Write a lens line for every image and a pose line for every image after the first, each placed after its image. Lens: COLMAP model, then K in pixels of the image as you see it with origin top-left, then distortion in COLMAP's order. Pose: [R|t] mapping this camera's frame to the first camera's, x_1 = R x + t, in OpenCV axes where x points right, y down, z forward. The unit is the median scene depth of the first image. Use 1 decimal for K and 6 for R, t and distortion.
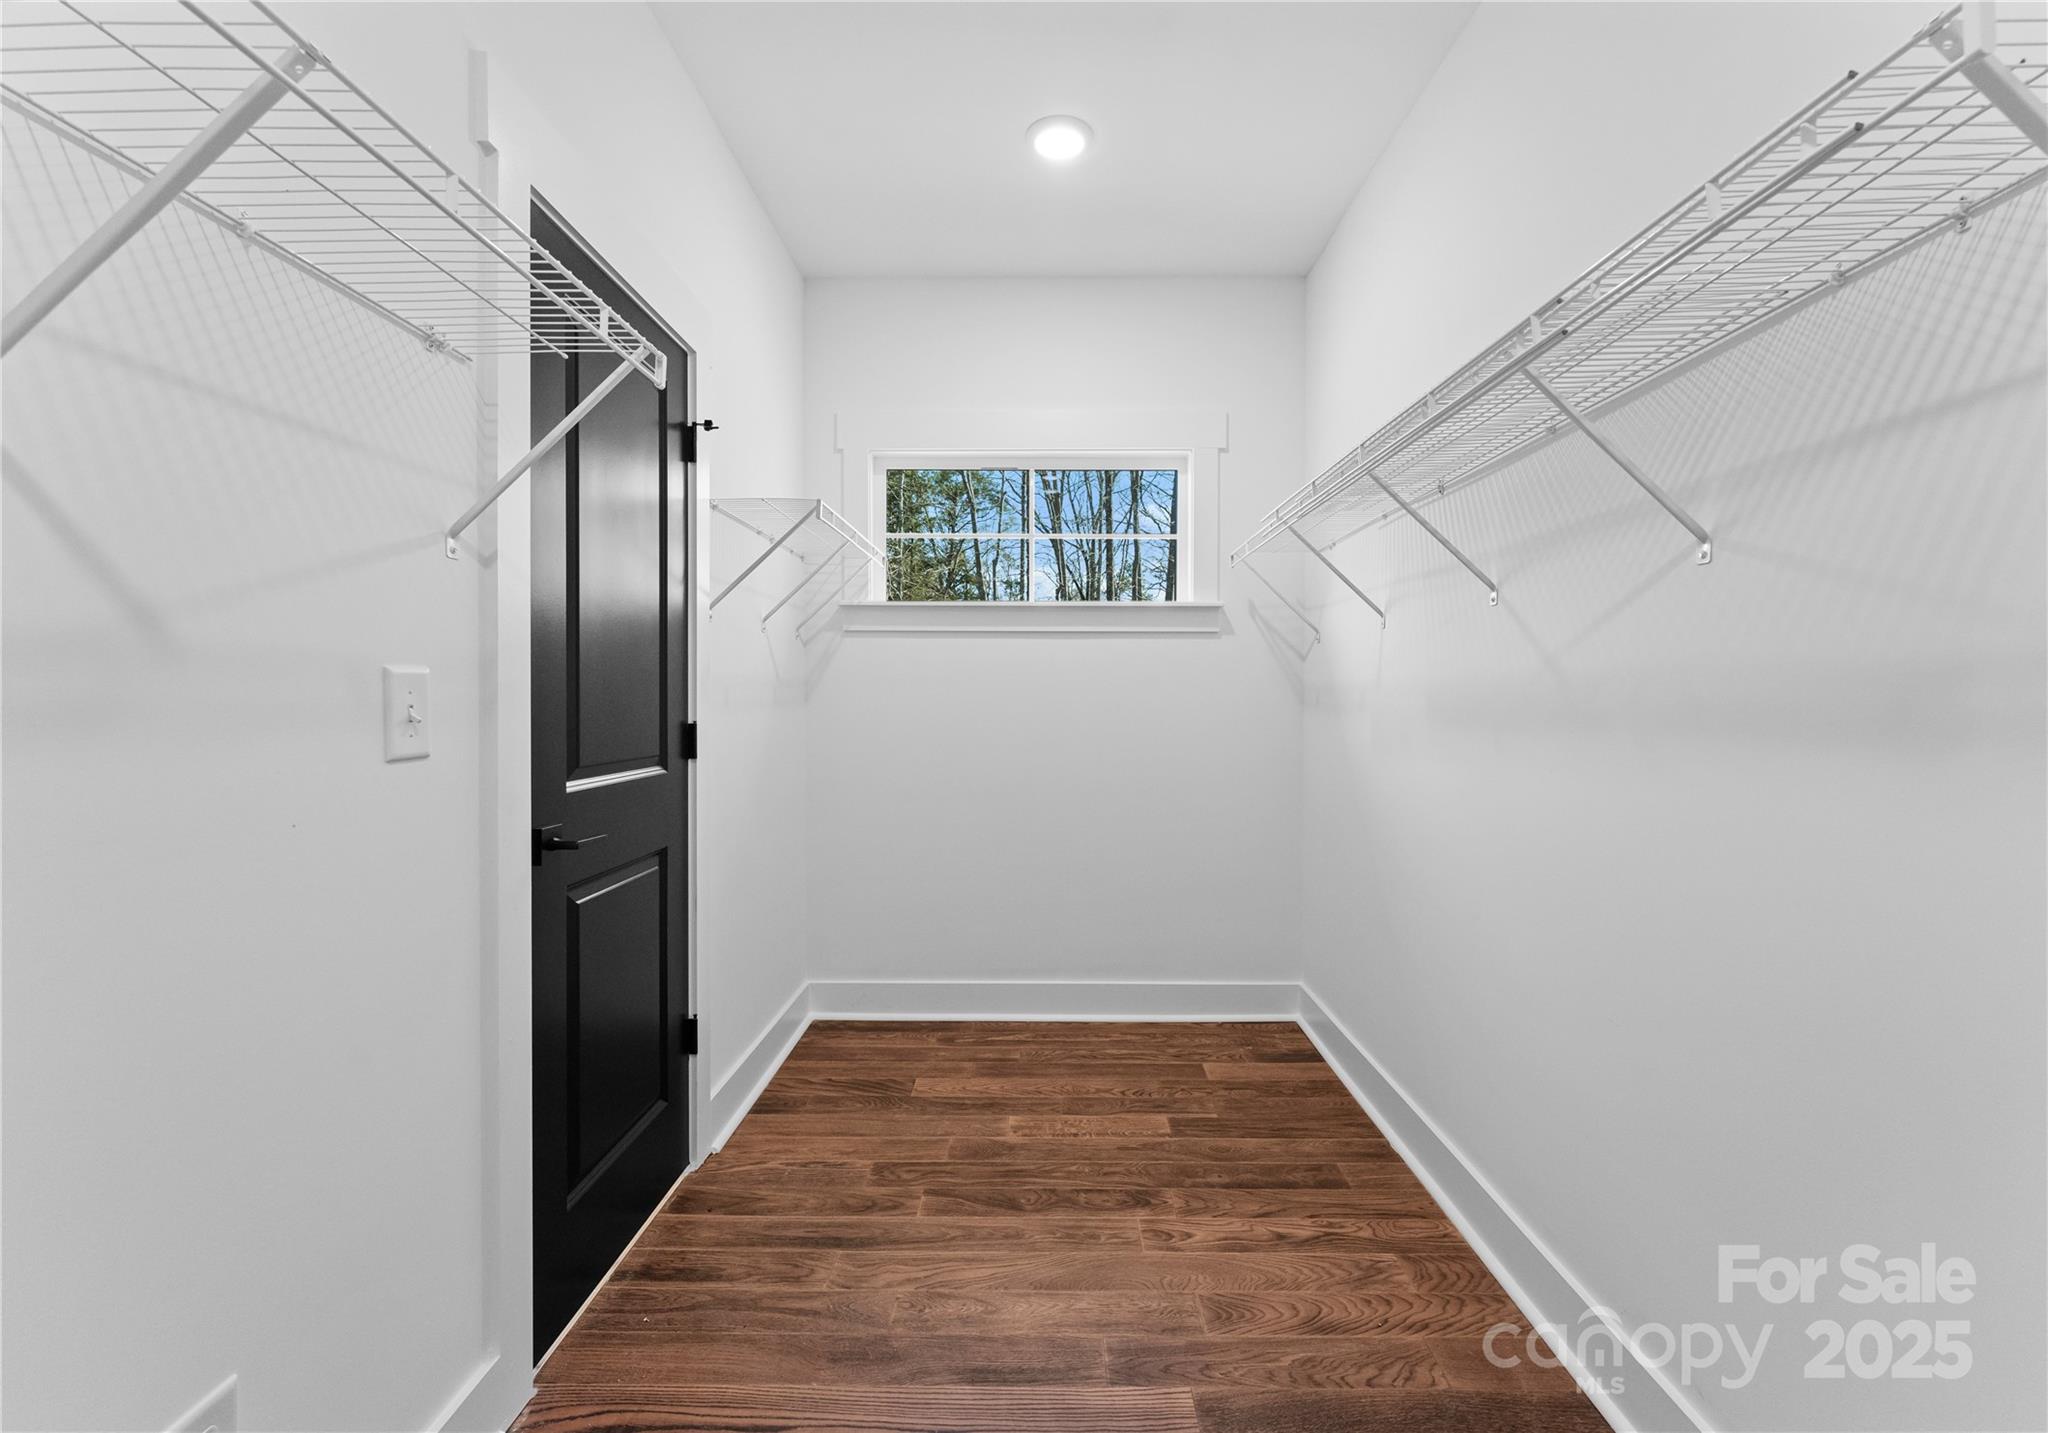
lens RADIAL K [[887.4, 0, 1031.9], [0, 887.4, 700.5], [0, 0, 1]] dist [-0.000668, 0.000018]
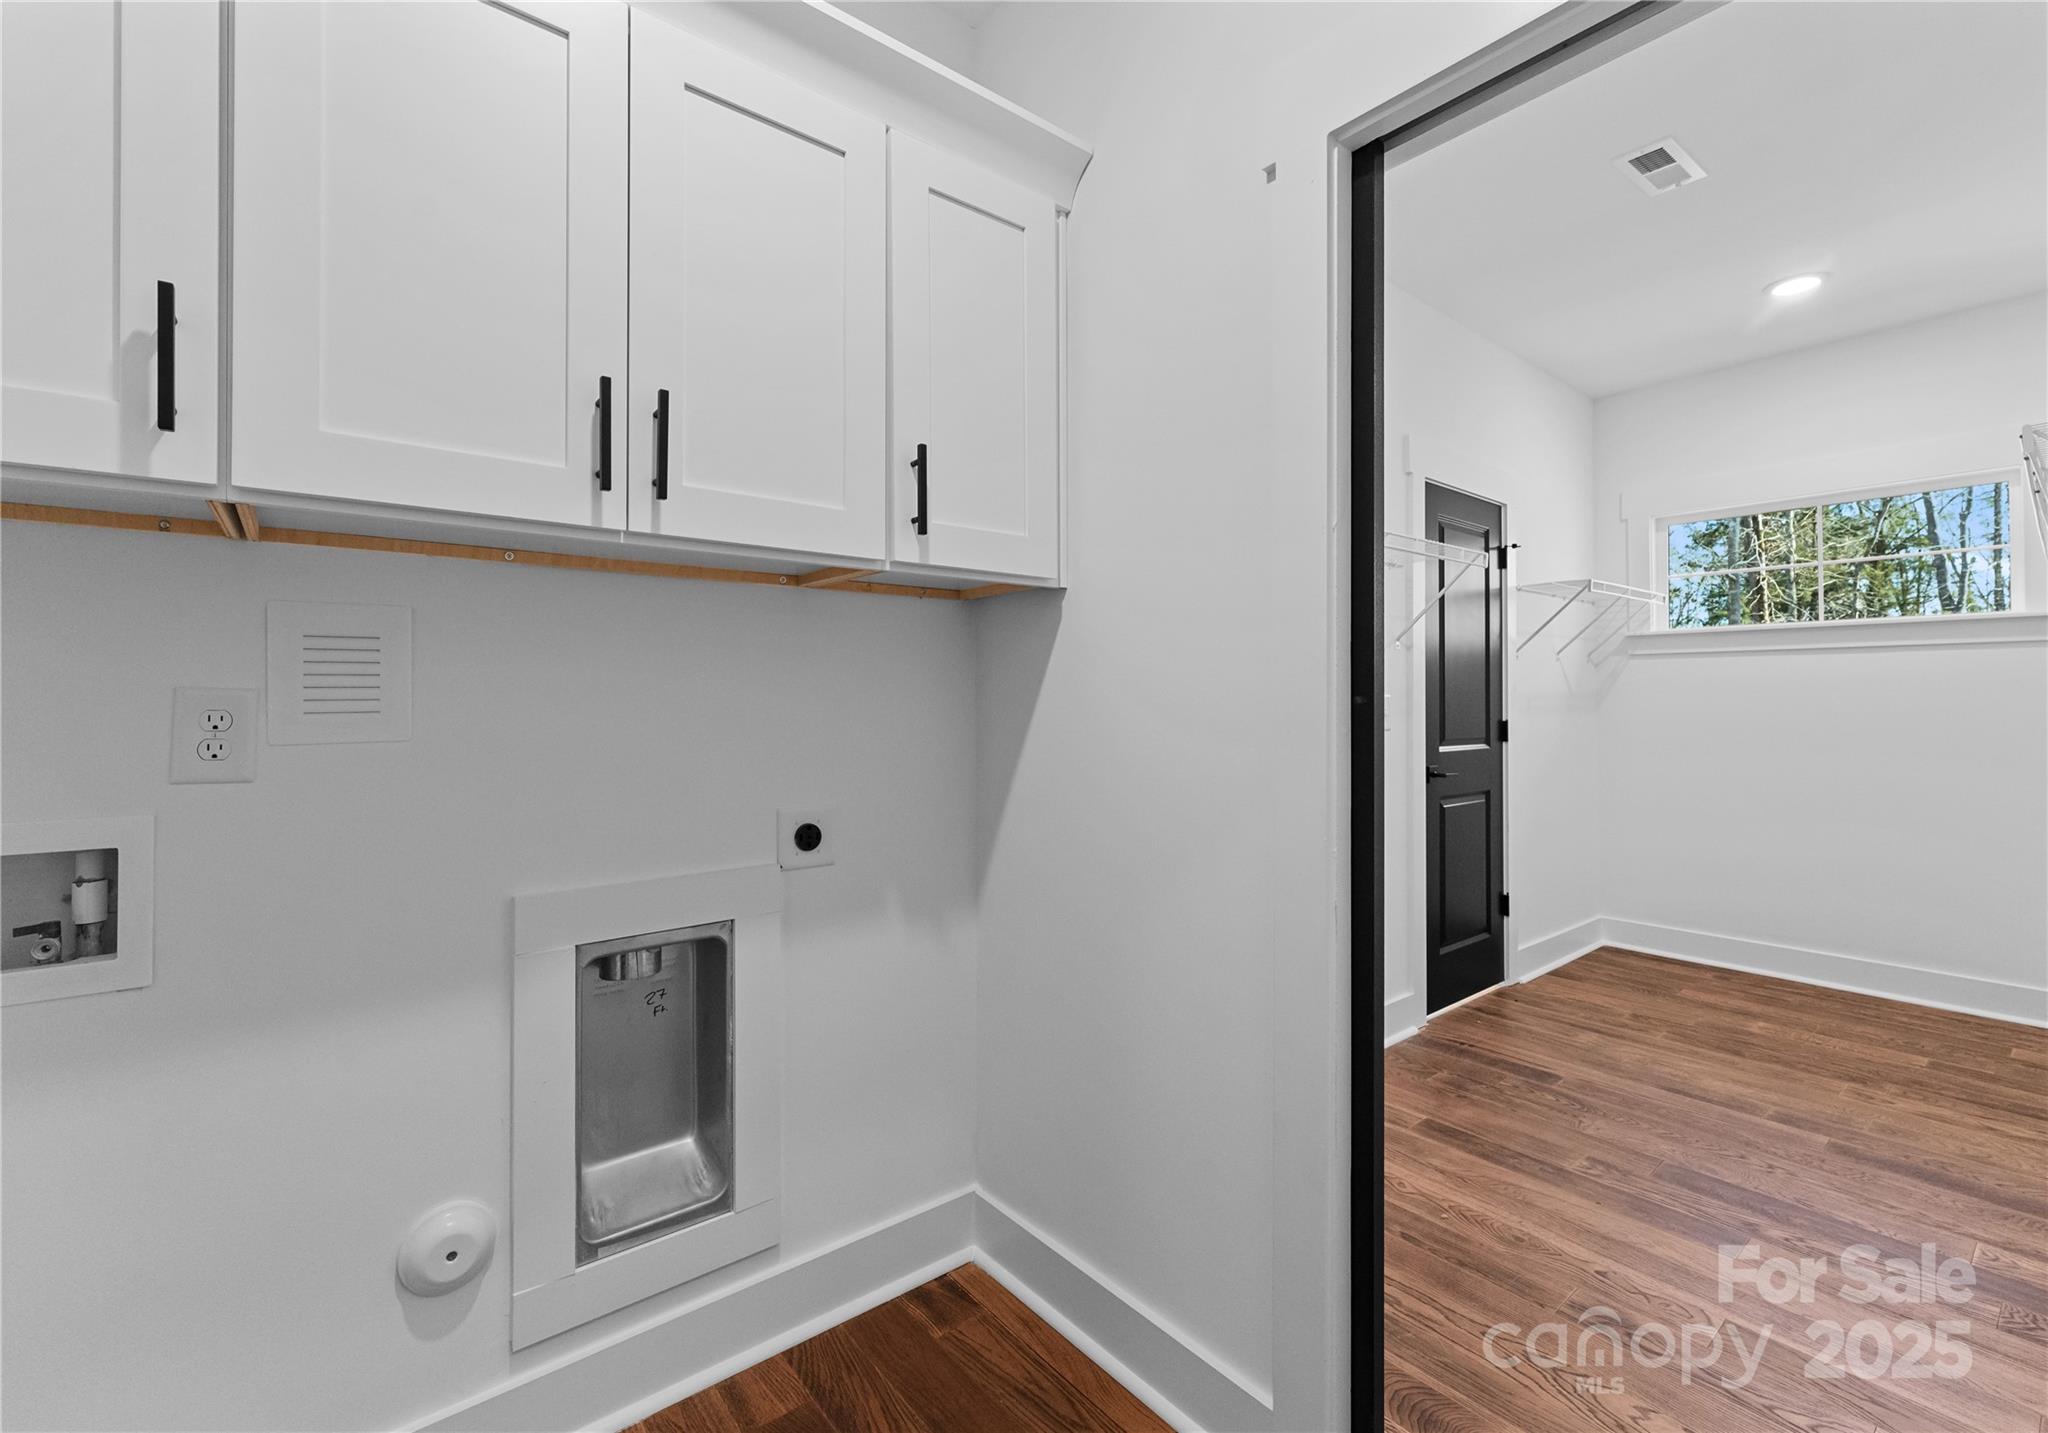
lens RADIAL K [[887.4, 0, 1031.9], [0, 887.4, 700.5], [0, 0, 1]] dist [-0.000668, 0.000018]
pose [[0.645705, -0.004662, -0.763573, 0.335270], [-0.000347, 0.999979, -0.006399, -0.002391], [0.763587, 0.004397, 0.645690, -0.804243]]
